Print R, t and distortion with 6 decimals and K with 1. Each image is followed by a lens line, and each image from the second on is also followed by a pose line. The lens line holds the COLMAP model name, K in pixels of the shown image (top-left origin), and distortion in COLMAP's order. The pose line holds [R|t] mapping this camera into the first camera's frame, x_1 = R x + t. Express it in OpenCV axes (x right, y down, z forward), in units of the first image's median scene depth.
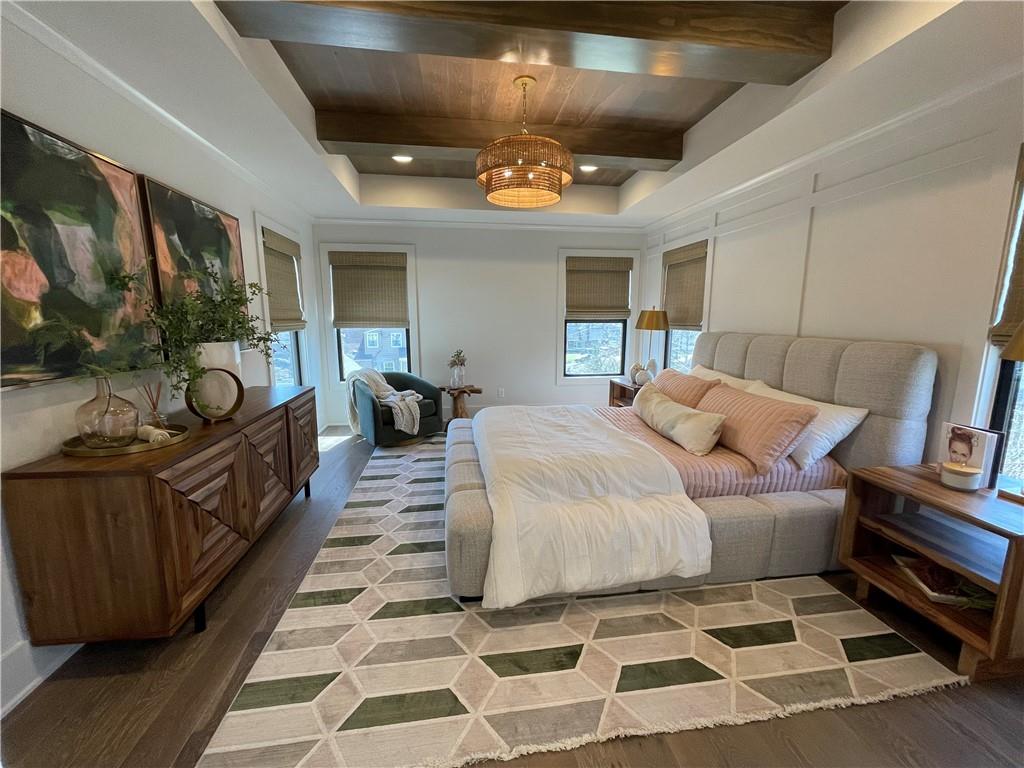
lens RADIAL K [[414.1, 0, 512.6], [0, 414.1, 386.3], [0, 0, 1]] dist [-0.002351, 0.000200]
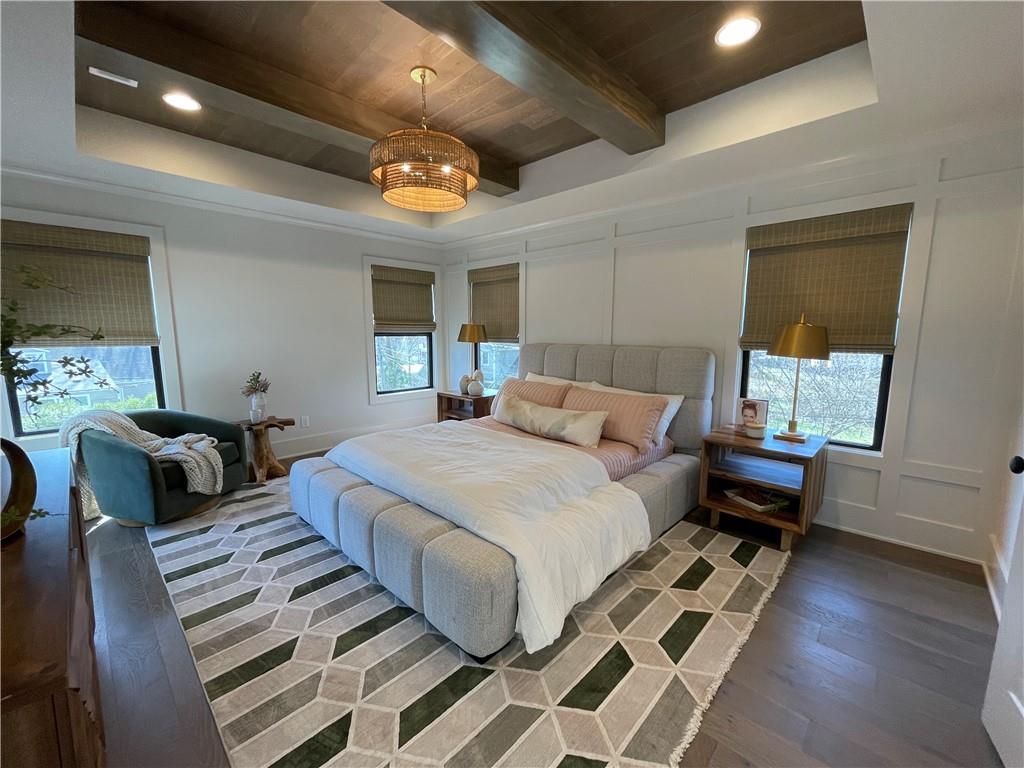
lens RADIAL K [[414.1, 0, 512.6], [0, 414.1, 386.3], [0, 0, 1]] dist [-0.002351, 0.000200]
pose [[0.790002, -0.079669, 0.607906, -0.372625], [0.098255, 0.995158, 0.002733, -0.029265], [-0.605180, 0.057570, 0.794004, 0.173632]]
